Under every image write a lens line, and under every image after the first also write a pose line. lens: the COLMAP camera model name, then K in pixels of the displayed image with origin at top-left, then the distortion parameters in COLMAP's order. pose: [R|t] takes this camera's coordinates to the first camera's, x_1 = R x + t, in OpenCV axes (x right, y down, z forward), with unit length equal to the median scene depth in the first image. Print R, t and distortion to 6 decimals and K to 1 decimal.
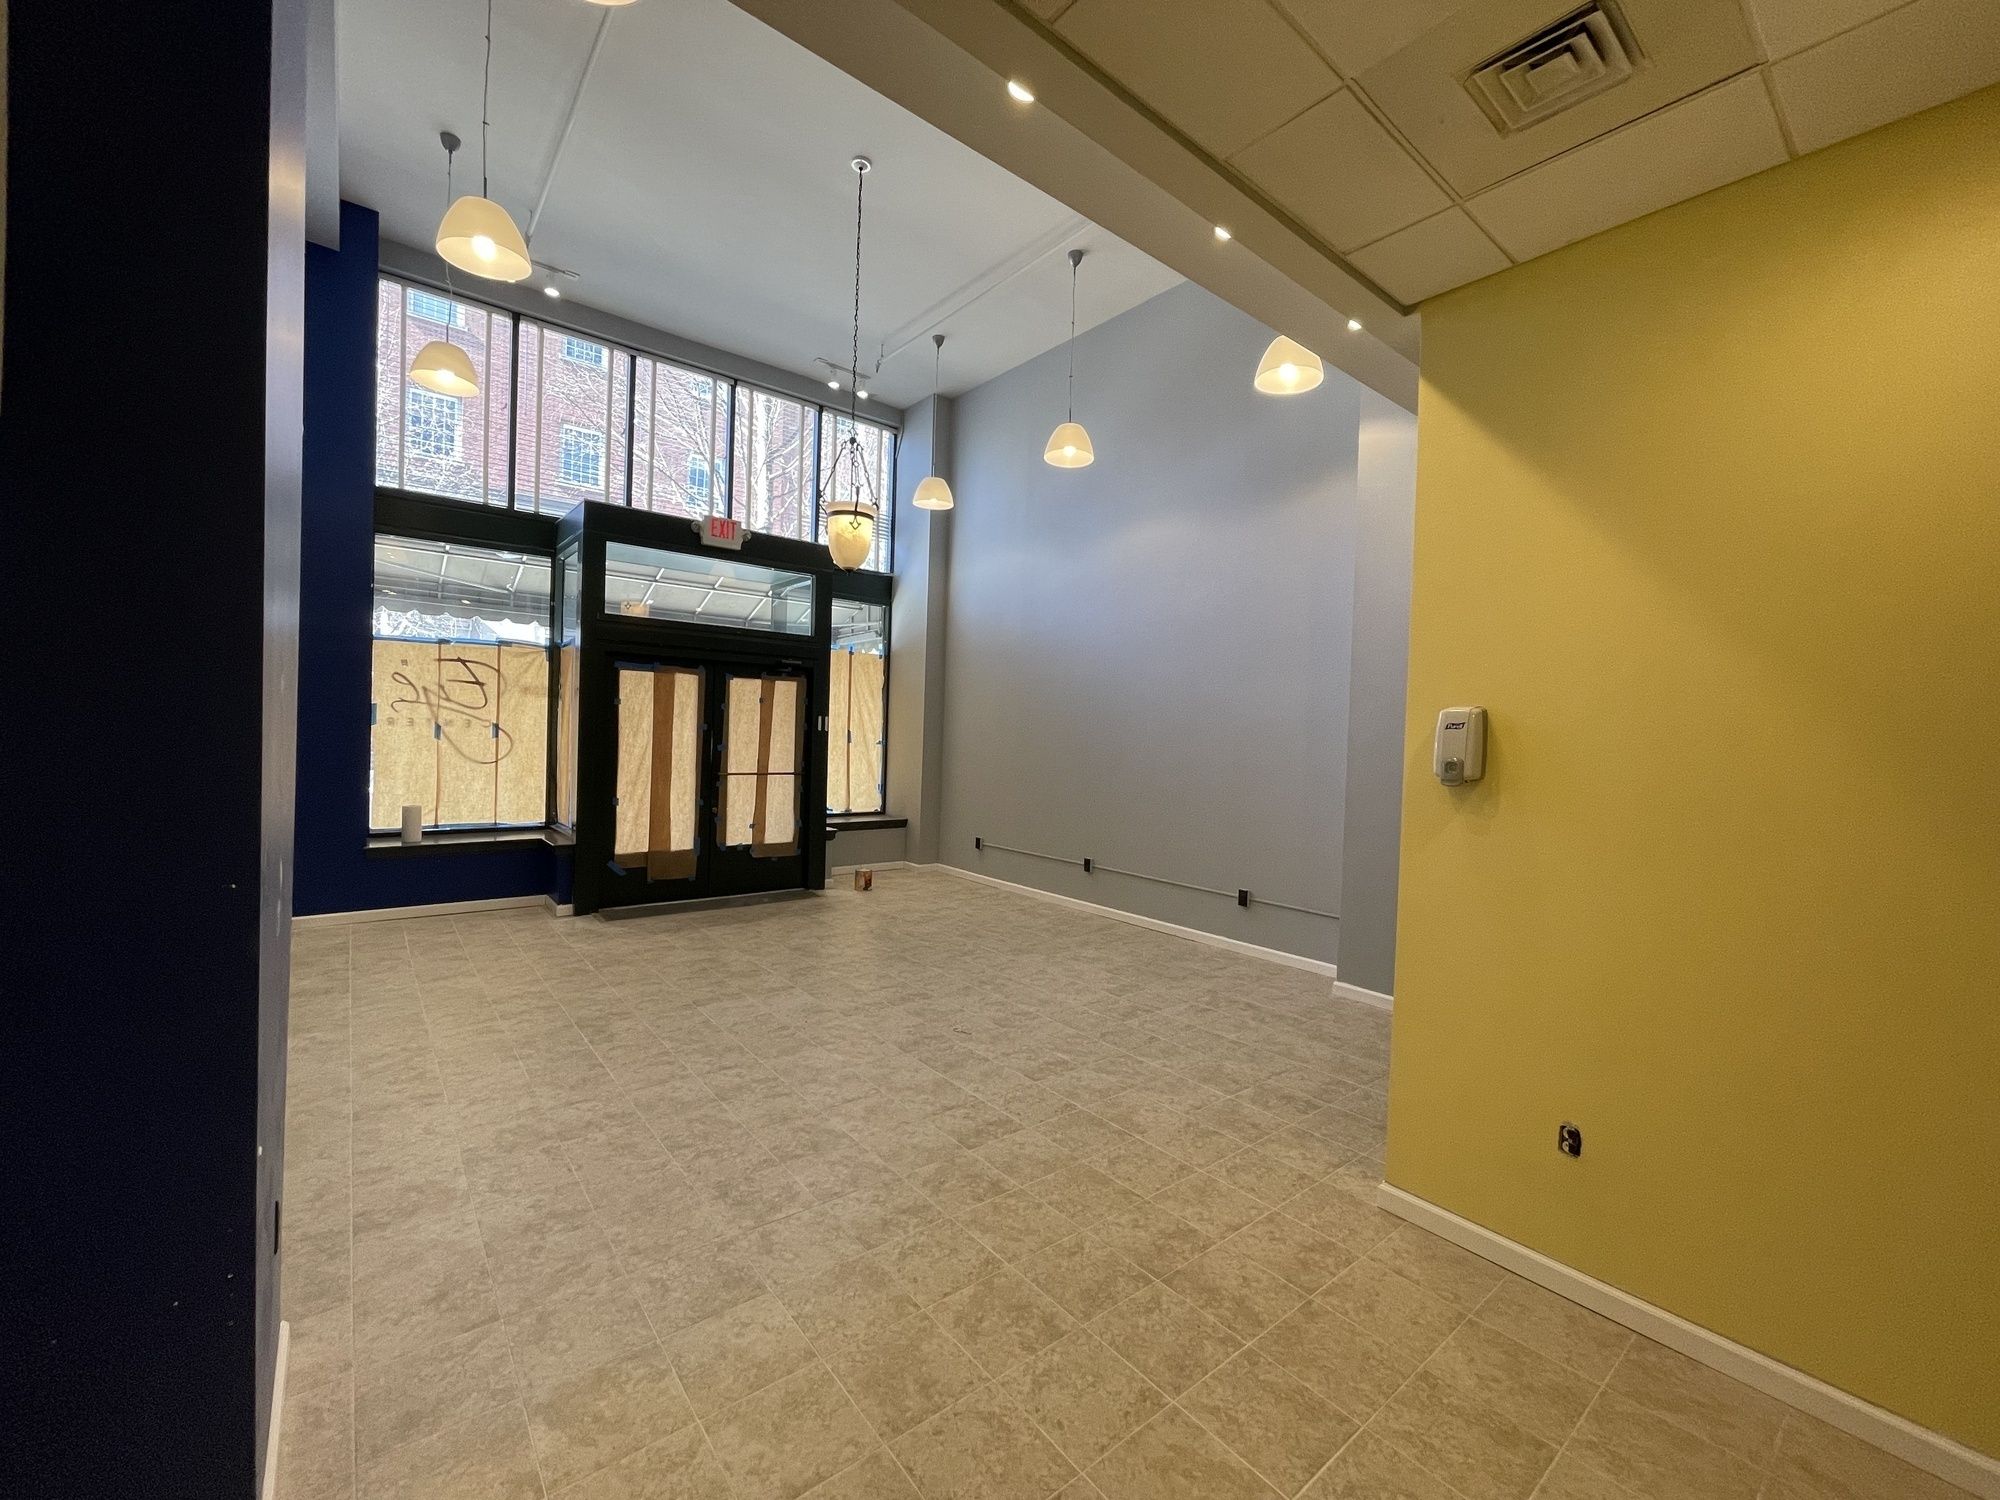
lens RADIAL K [[813.8, 0, 998.6], [0, 813.8, 742.7], [0, 0, 1]] dist [-0.020671, -0.000257]
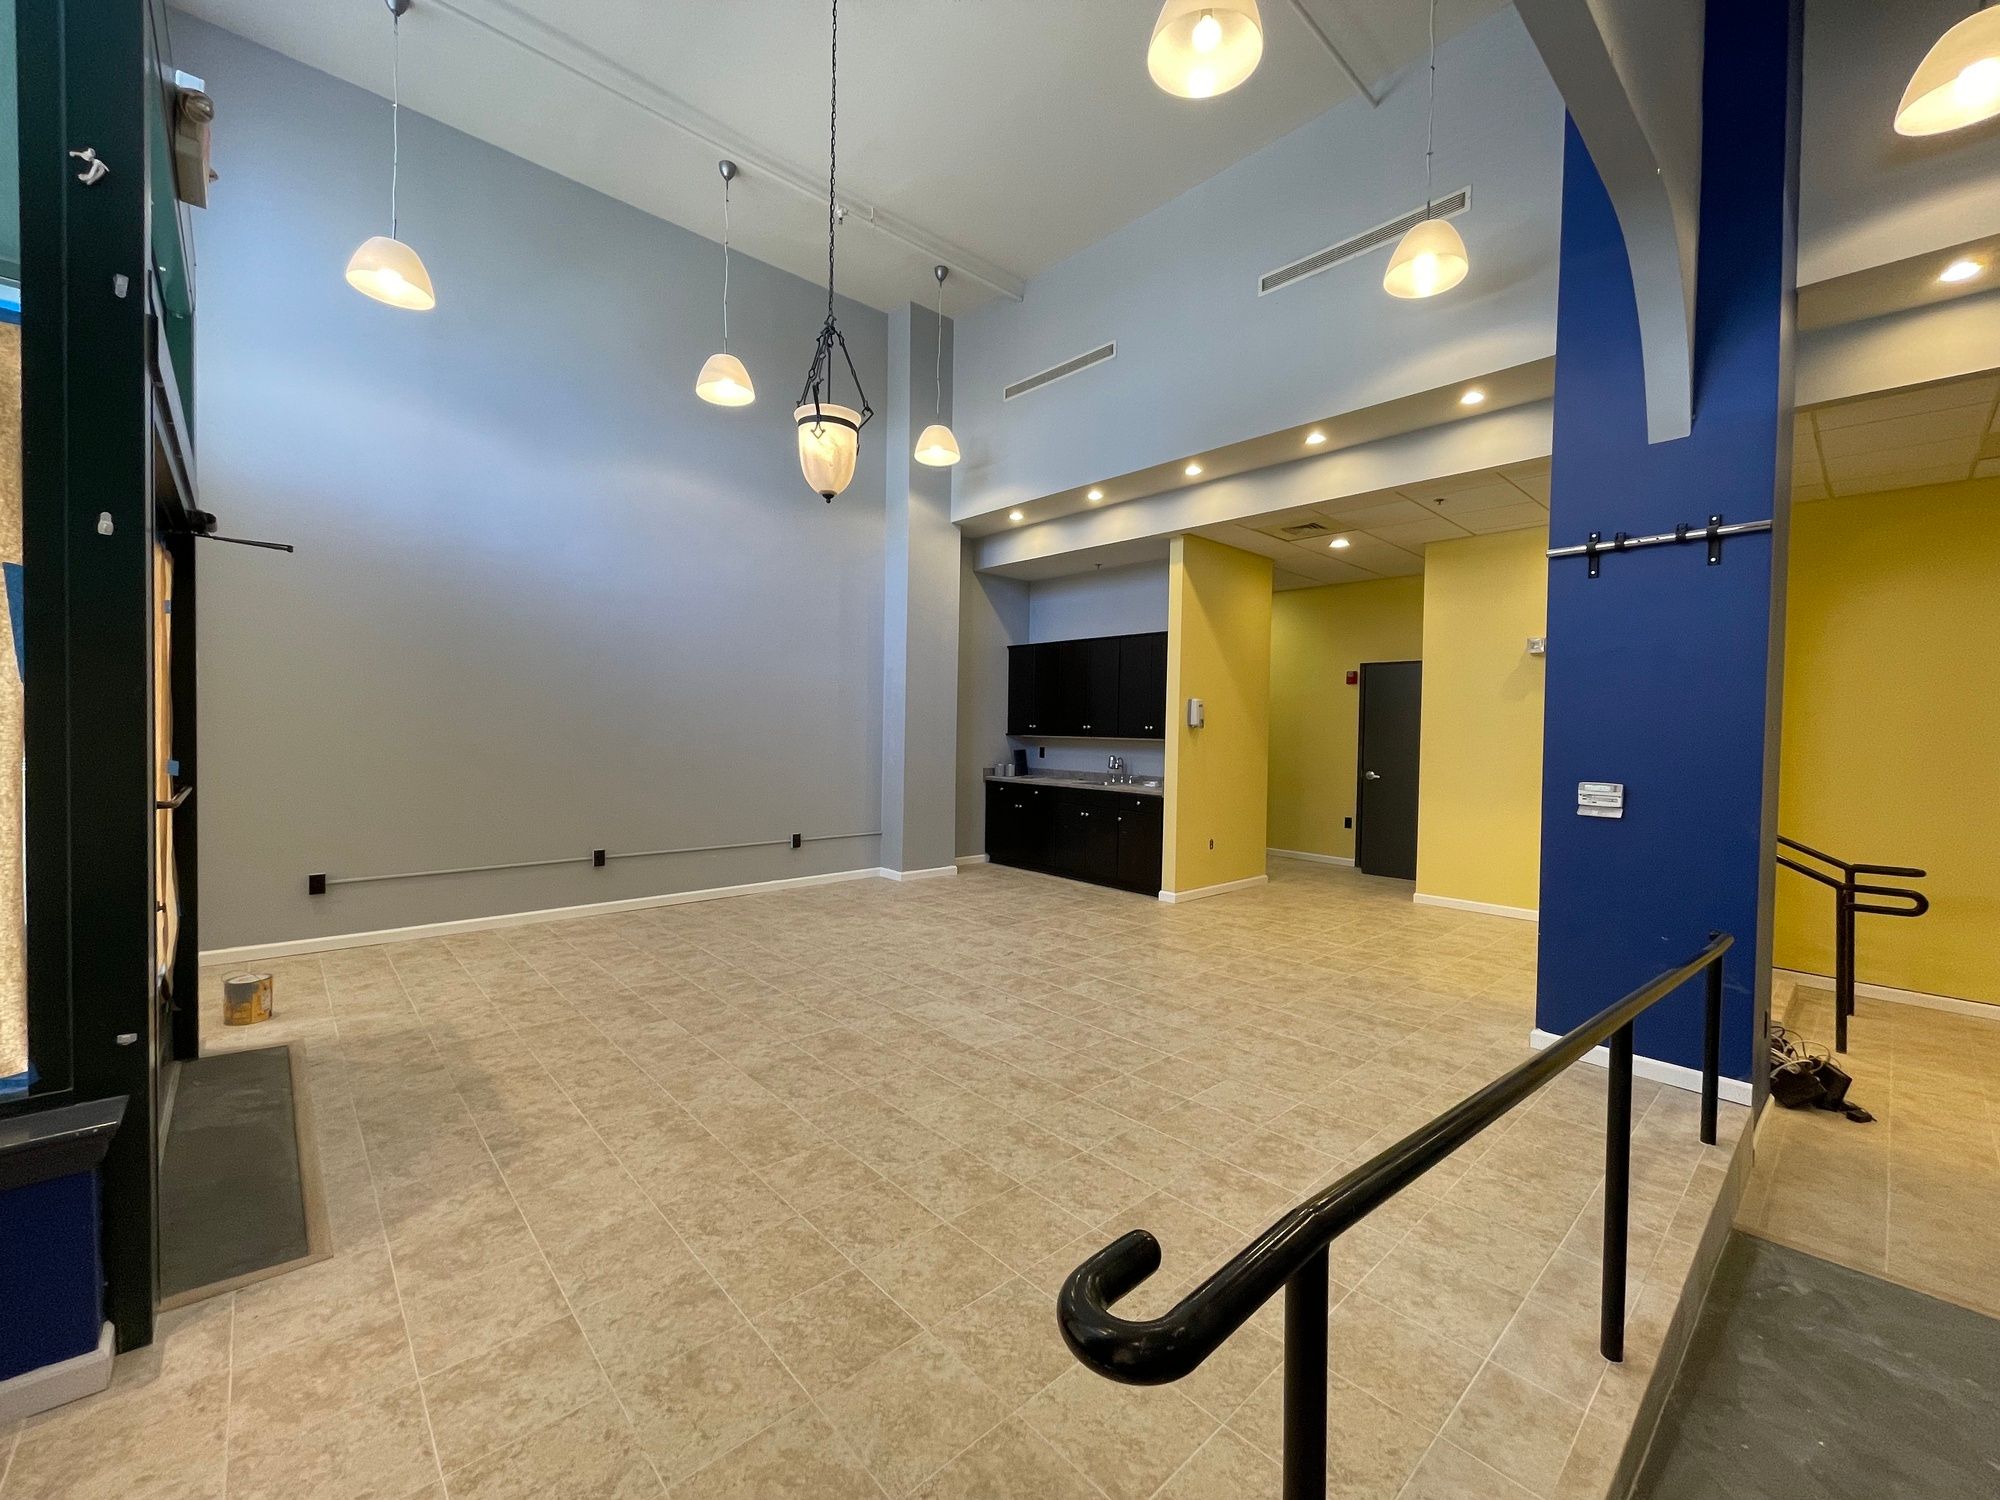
lens RADIAL K [[813.8, 0, 992.6], [0, 813.8, 742.4], [0, 0, 1]] dist [-0.020671, -0.000257]
pose [[-0.052191, -0.057287, 0.996993, -0.999359], [-0.005594, 0.998354, 0.057072, -0.022420], [-0.998621, -0.002598, -0.052426, 0.881471]]
